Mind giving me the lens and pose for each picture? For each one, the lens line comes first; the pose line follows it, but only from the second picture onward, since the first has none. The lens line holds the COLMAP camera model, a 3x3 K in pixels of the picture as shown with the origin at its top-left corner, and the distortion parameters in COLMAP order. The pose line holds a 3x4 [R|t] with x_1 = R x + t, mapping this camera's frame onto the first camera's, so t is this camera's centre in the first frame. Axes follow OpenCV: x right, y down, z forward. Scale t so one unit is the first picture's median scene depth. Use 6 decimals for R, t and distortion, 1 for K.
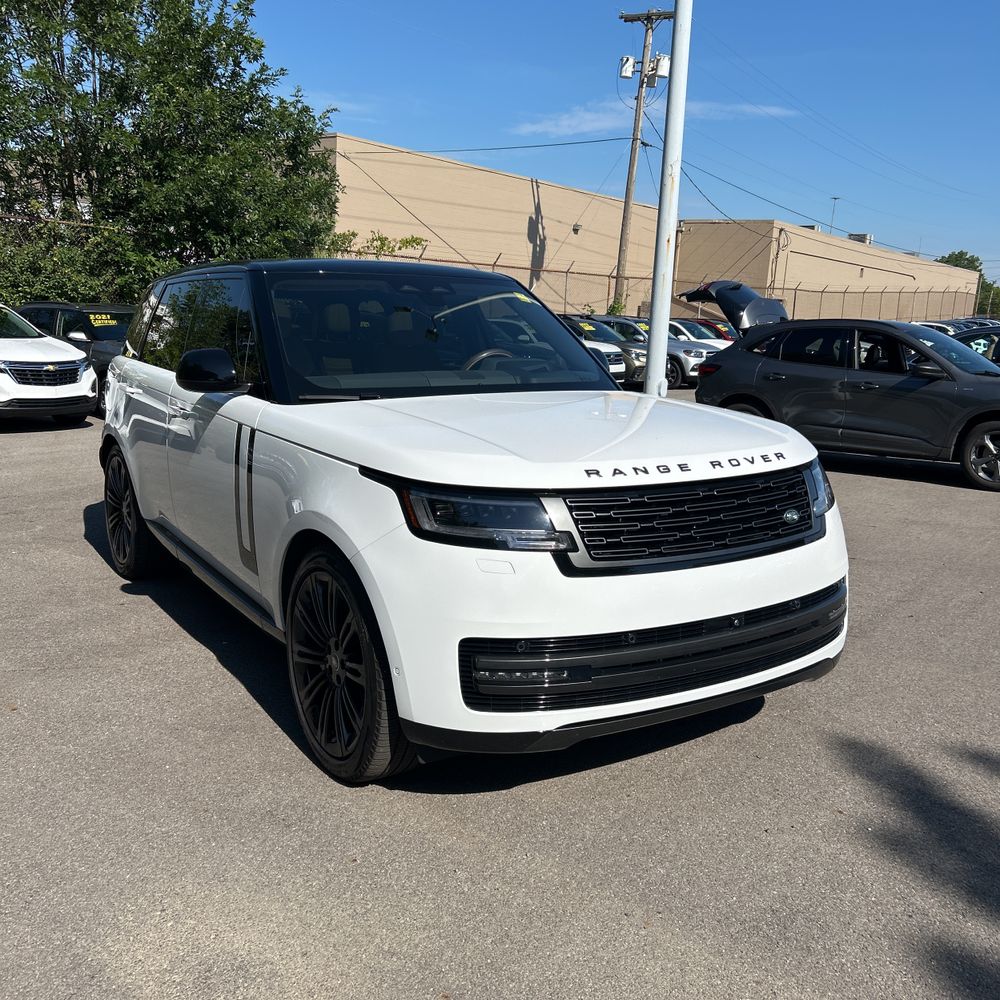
lens RADIAL K [[1005.7, 0, 505.0], [0, 1005.7, 502.9], [0, 0, 1]] dist [0.024562, 0.000000]
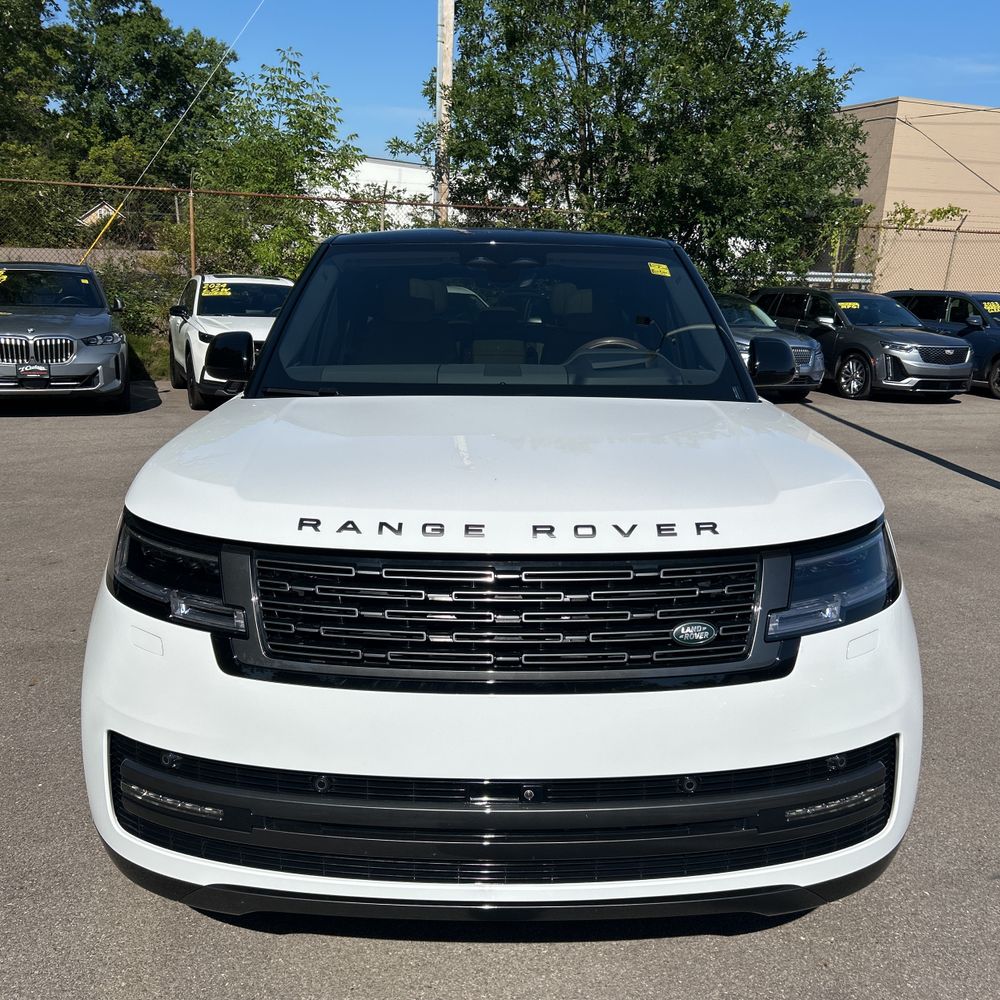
lens RADIAL K [[1005.7, 0, 504.7], [0, 1005.7, 496.3], [0, 0, 1]] dist [0.024562, 0.000000]
pose [[0.845404, 0.101407, -0.524412, 0.093874], [-0.096712, 0.994646, 0.036428, -0.014617], [0.525298, 0.019921, 0.850685, 0.084924]]
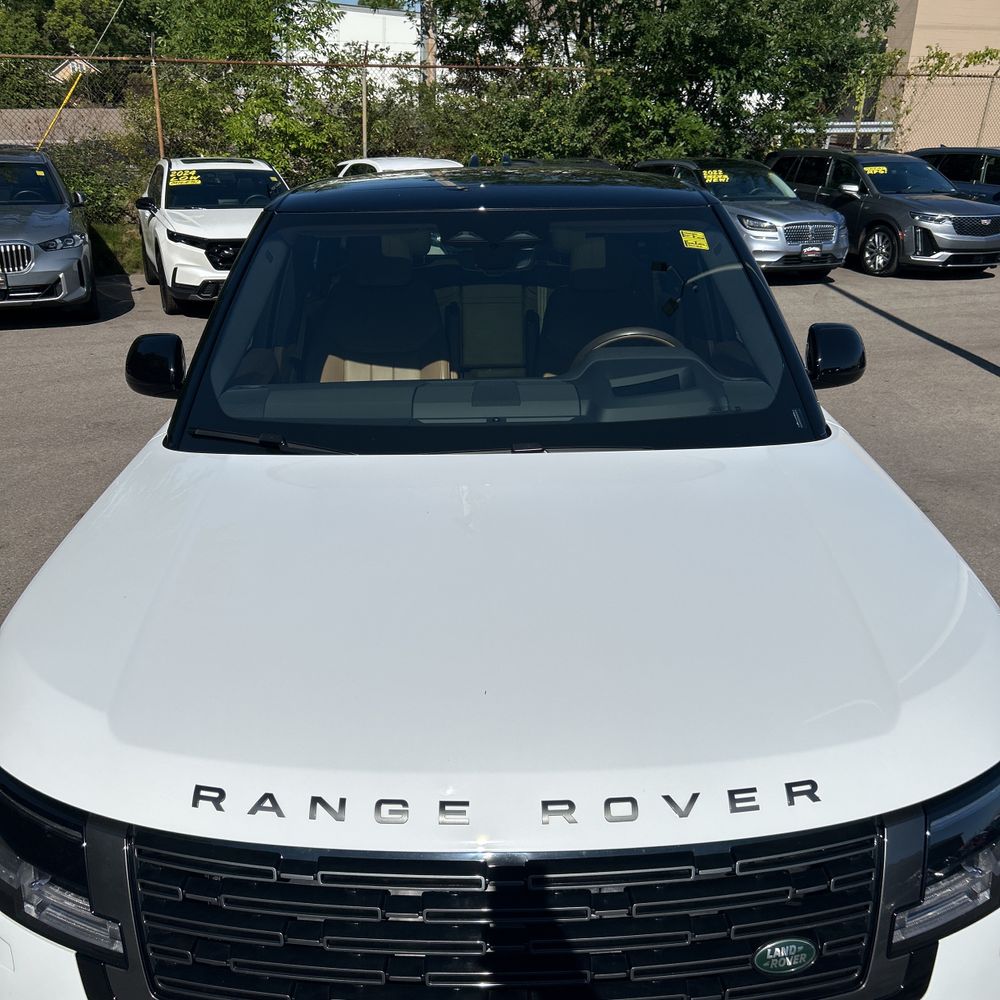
lens RADIAL K [[1005.7, 0, 489.1], [0, 1005.7, 497.4], [0, 0, 1]] dist [0.024562, 0.000000]
pose [[0.839240, 0.157078, -0.520580, 0.069800], [-0.074130, 0.981480, 0.176641, -0.042968], [0.538685, -0.109654, 0.835341, 0.120500]]
